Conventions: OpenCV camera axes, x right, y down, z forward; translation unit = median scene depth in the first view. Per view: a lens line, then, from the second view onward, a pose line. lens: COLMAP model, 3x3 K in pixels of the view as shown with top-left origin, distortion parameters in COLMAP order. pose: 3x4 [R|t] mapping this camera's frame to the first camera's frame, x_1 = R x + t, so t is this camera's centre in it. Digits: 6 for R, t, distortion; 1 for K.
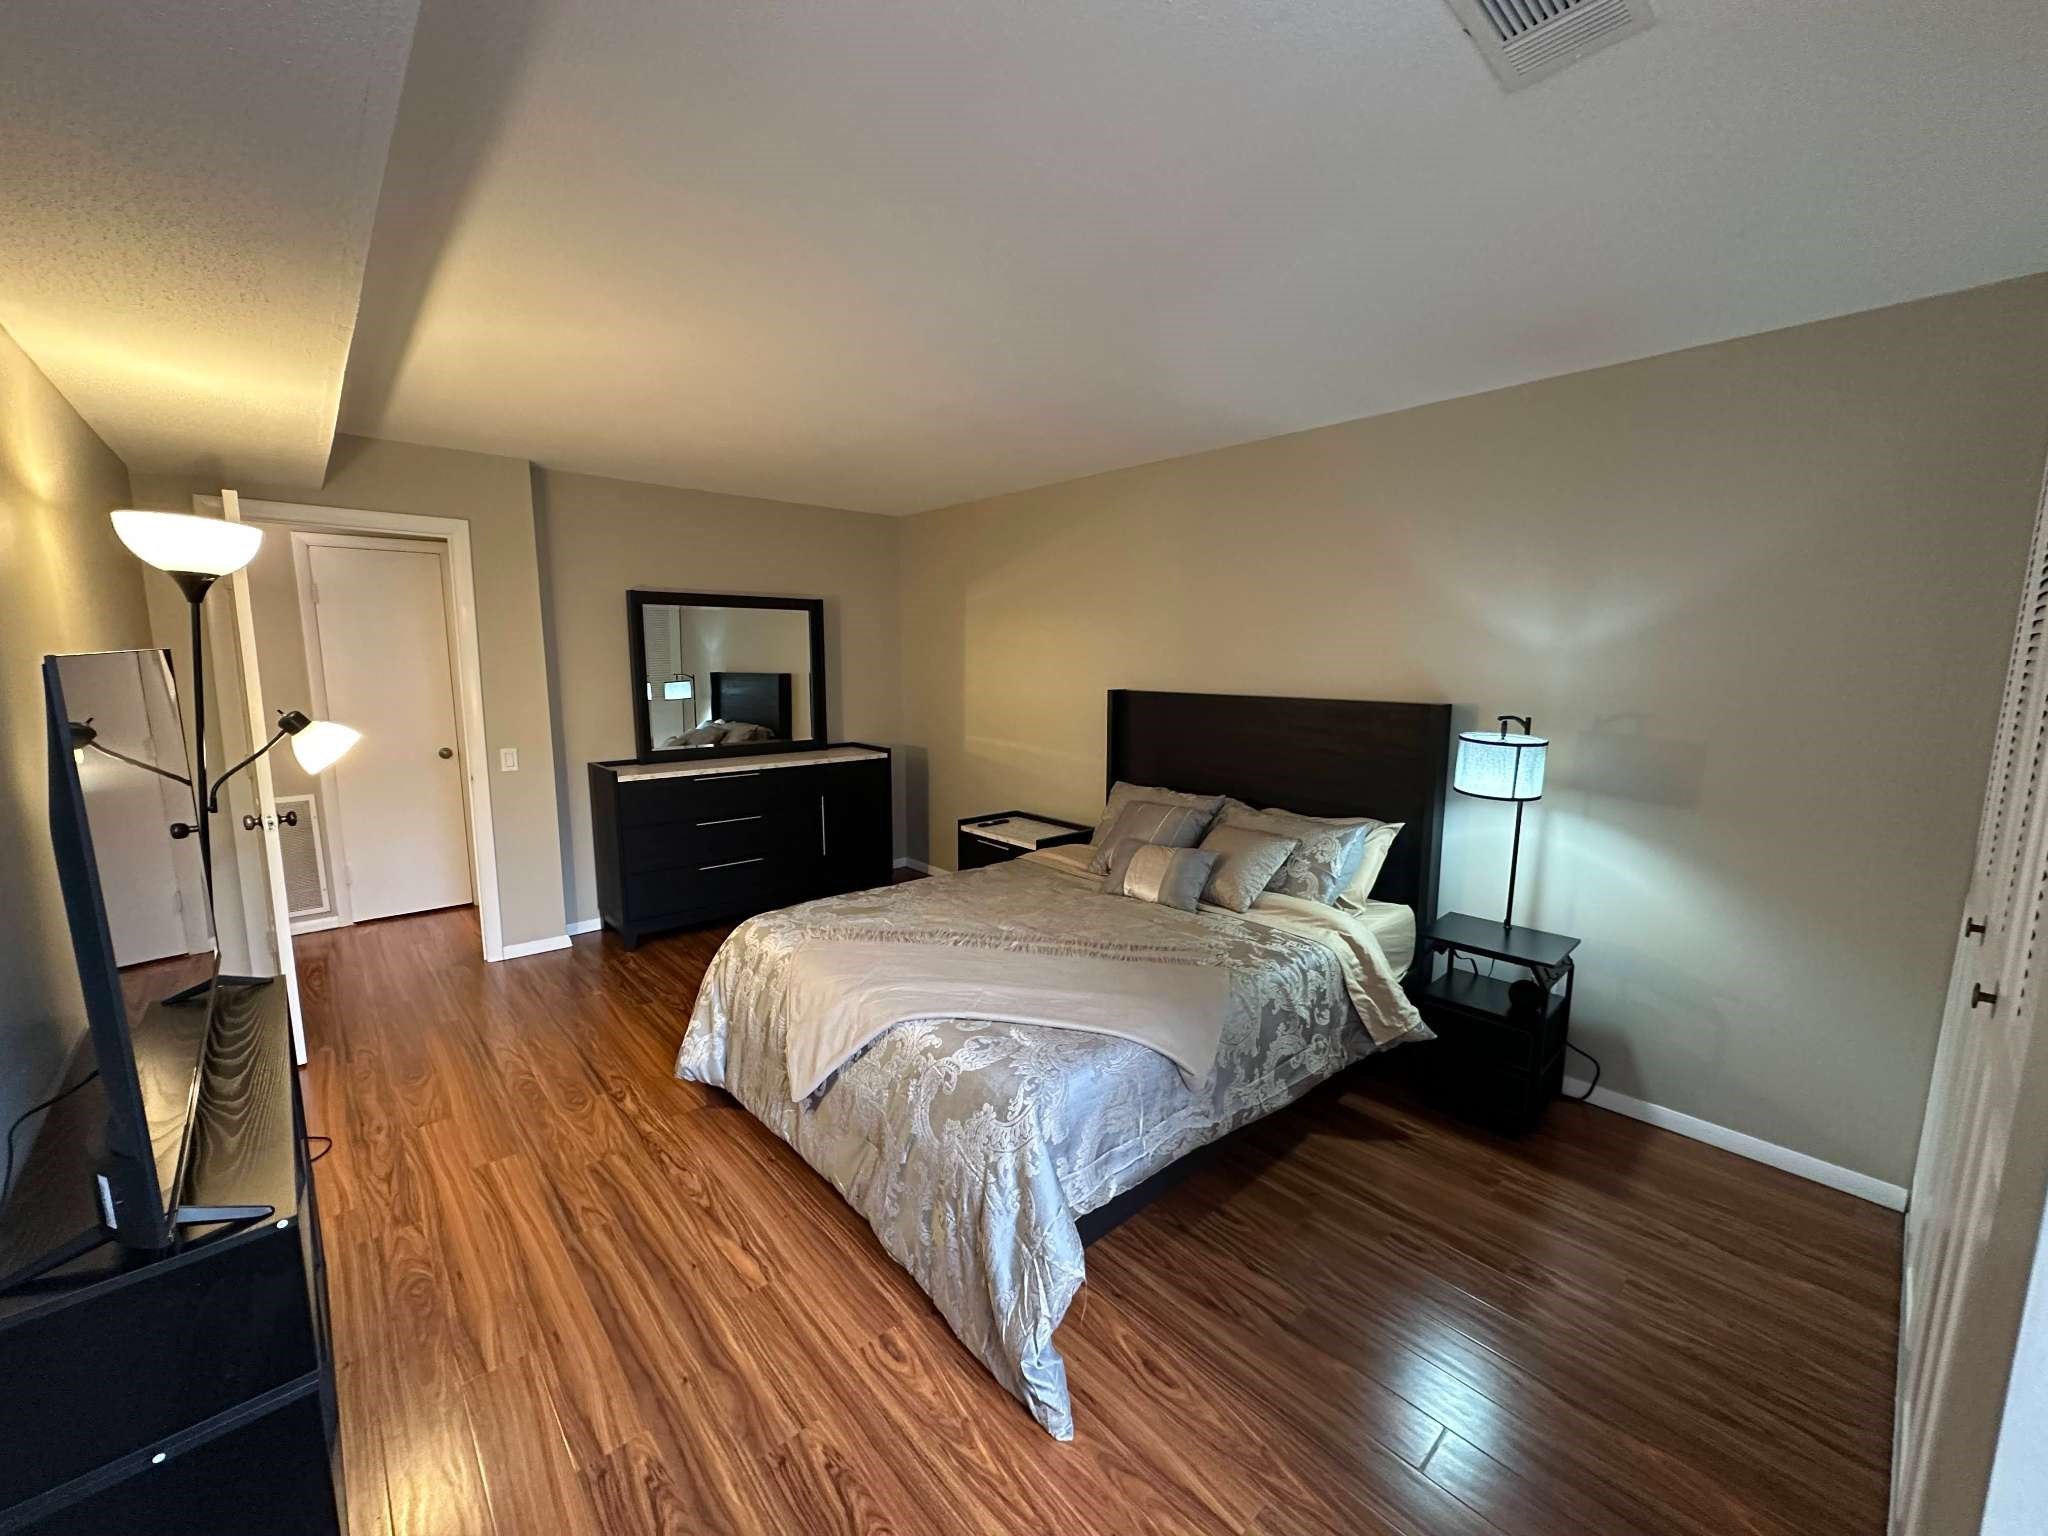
lens RADIAL K [[824.8, 0, 1029.1], [0, 824.8, 774.1], [0, 0, 1]] dist [-0.009244, 0.001231]
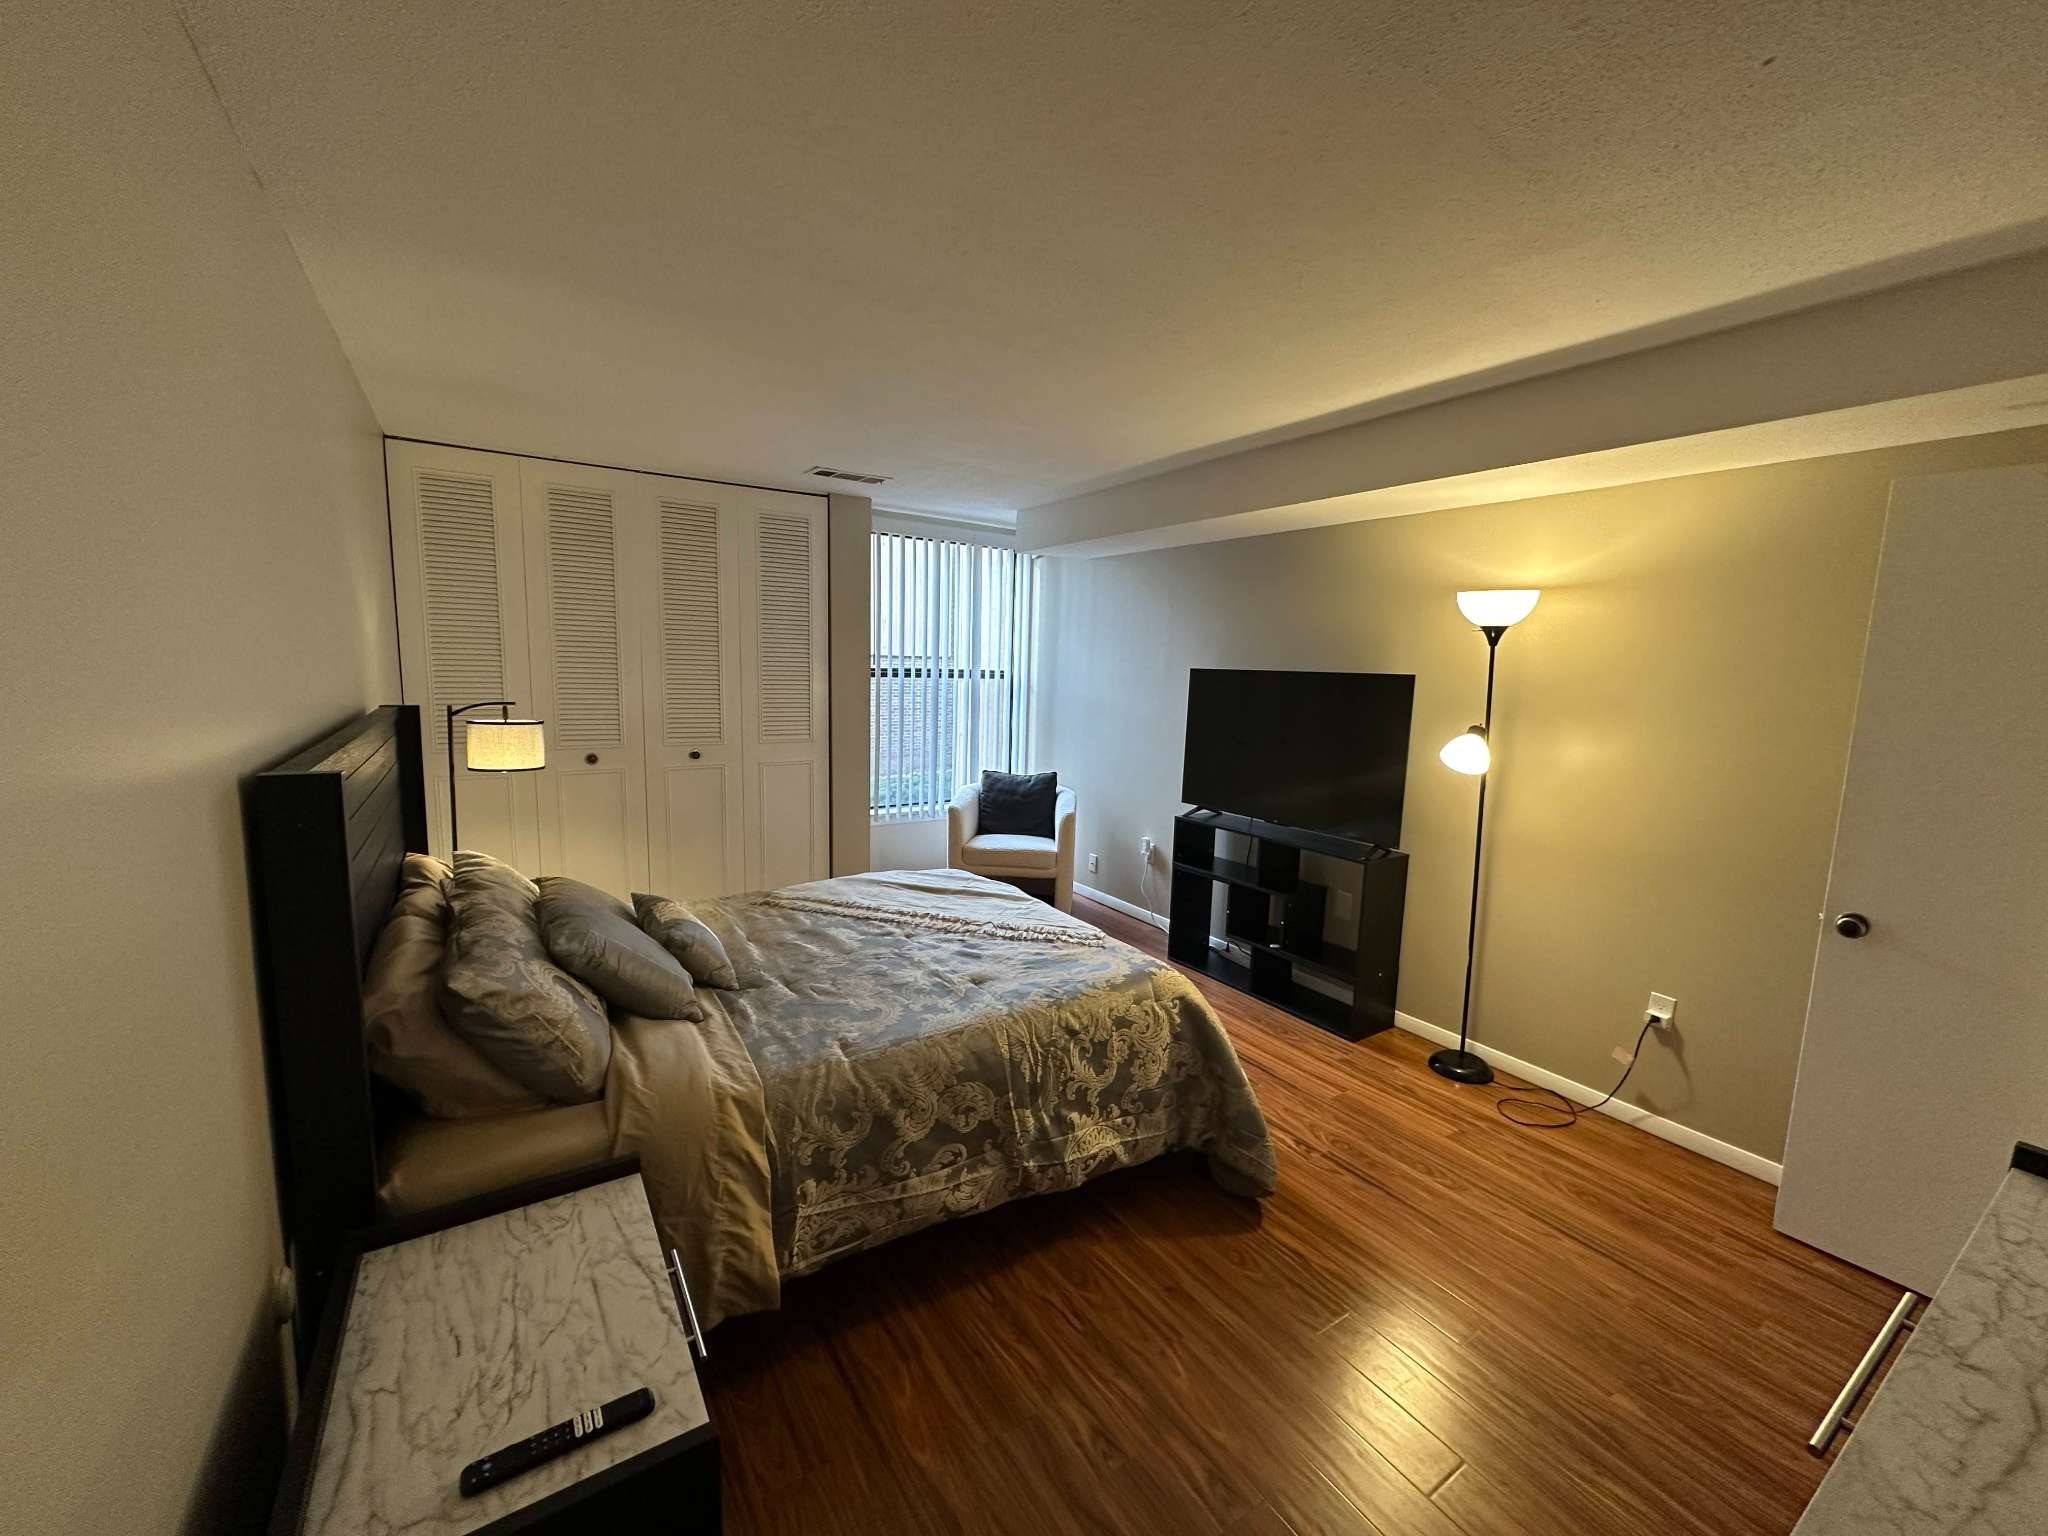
lens RADIAL K [[824.8, 0, 1019.5], [0, 824.8, 762.8], [0, 0, 1]] dist [-0.009244, 0.001231]
pose [[-0.982400, -0.055702, 0.178292, -0.457739], [-0.006000, 0.963420, 0.267929, -0.393931], [-0.186695, 0.262144, -0.946798, 2.576774]]
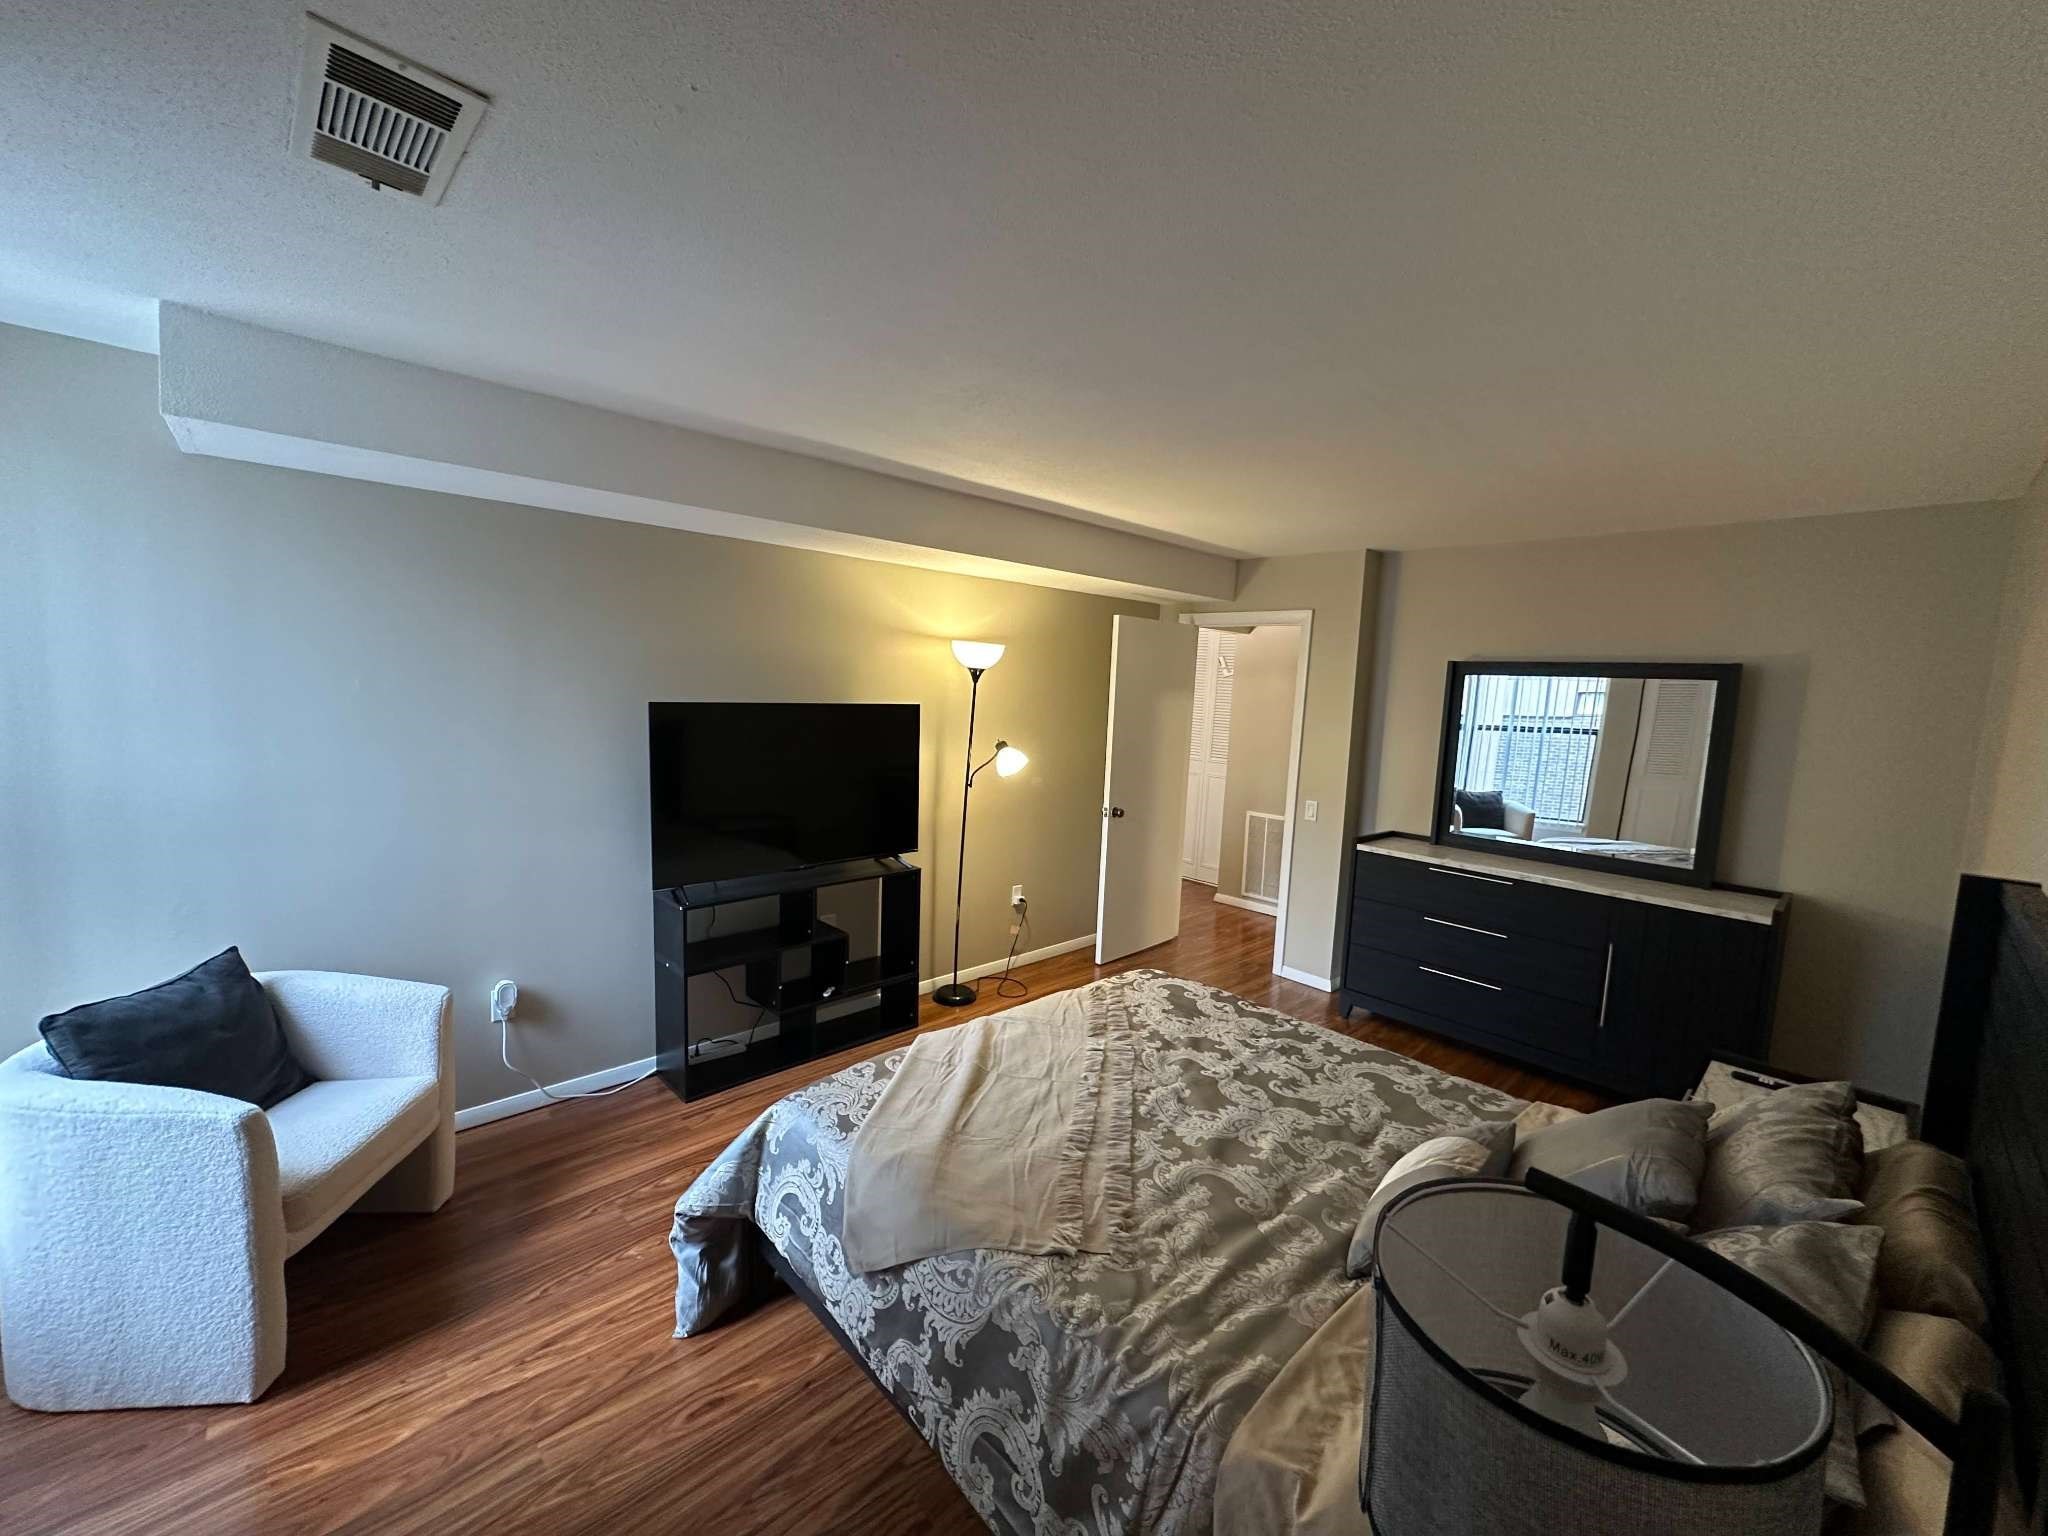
lens RADIAL K [[824.8, 0, 1017.9], [0, 824.8, 765.9], [0, 0, 1]] dist [-0.009244, 0.001231]
pose [[0.007876, 0.097599, -0.995195, 0.997194], [-0.184129, 0.978350, 0.094490, -0.218414], [0.982870, 0.182500, 0.025676, 1.077813]]
